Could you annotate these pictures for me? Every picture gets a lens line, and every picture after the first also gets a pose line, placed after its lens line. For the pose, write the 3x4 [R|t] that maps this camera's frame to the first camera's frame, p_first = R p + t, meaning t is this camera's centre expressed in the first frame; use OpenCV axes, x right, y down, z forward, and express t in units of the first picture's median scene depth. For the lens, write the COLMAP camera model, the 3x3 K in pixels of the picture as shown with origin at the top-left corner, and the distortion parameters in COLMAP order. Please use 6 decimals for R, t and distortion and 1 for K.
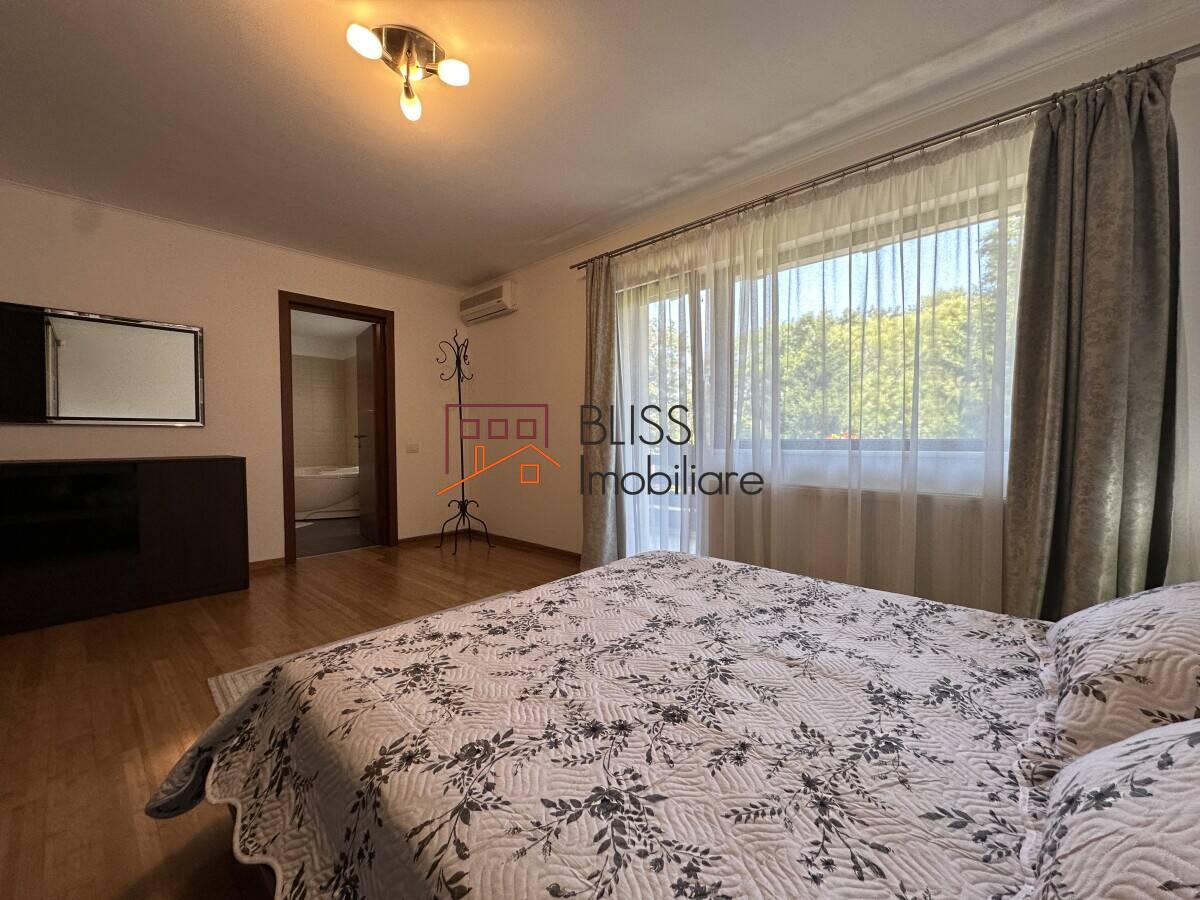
lens RADIAL K [[482.6, 0, 598.5], [0, 482.6, 449.6], [0, 0, 1]] dist [-0.009003, 0.003042]
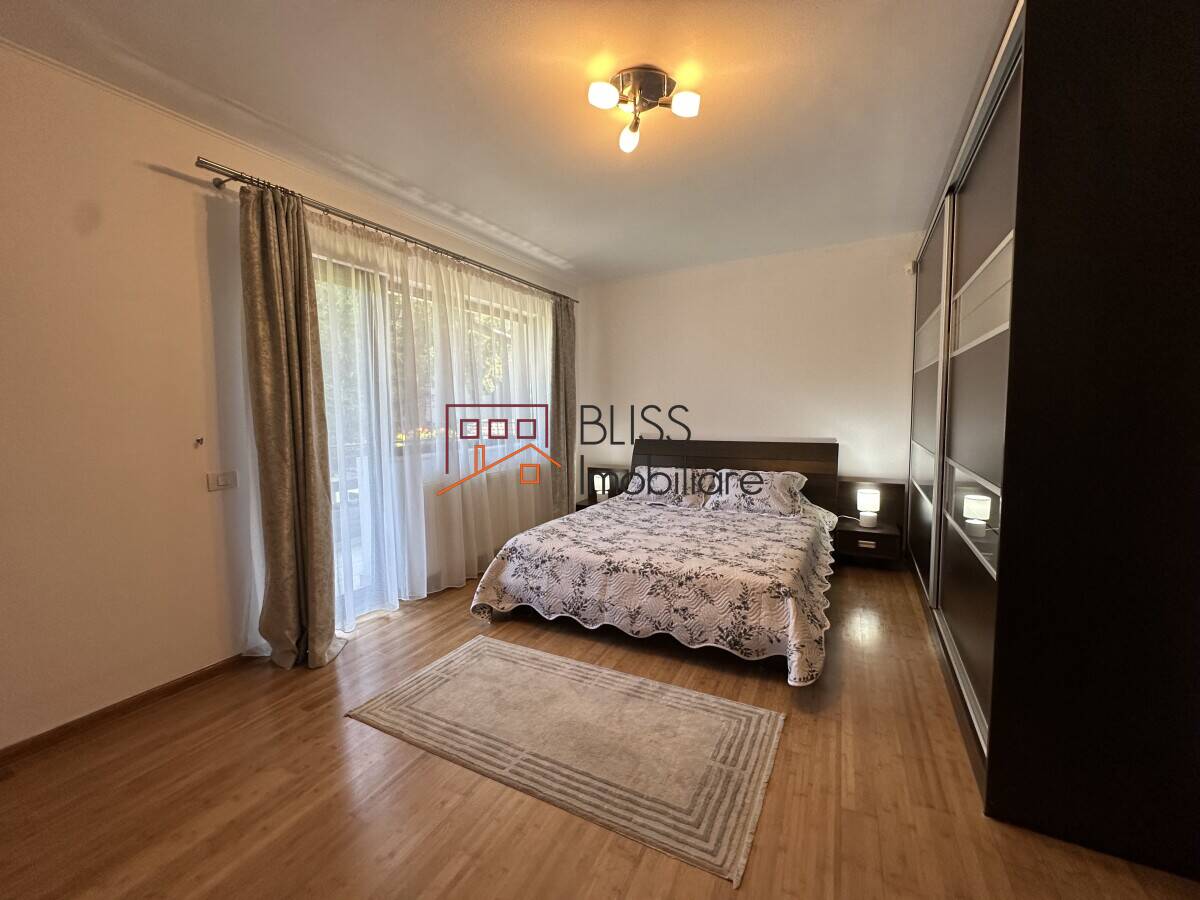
lens RADIAL K [[482.6, 0, 597.2], [0, 482.6, 452.2], [0, 0, 1]] dist [-0.009003, 0.003042]
pose [[-0.265787, -0.078953, 0.960793, -1.742710], [0.039839, 0.994890, 0.092776, -0.185205], [-0.963208, 0.062936, -0.261284, 1.727581]]
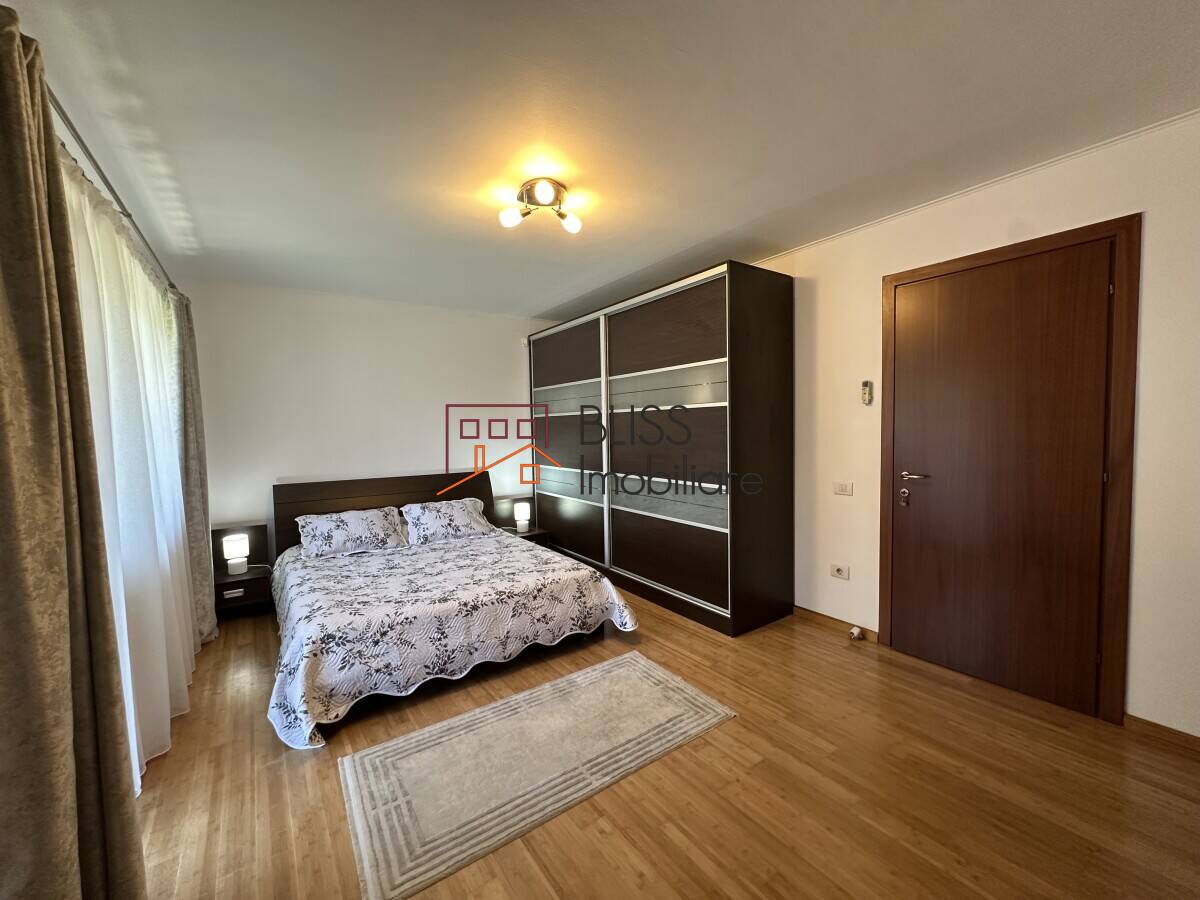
lens RADIAL K [[482.6, 0, 604.6], [0, 482.6, 450.9], [0, 0, 1]] dist [-0.009003, 0.003042]
pose [[-0.980322, 0.010679, 0.197116, -0.977065], [0.025795, 0.996904, 0.074282, -0.291008], [-0.195712, 0.077905, -0.977562, 2.785542]]
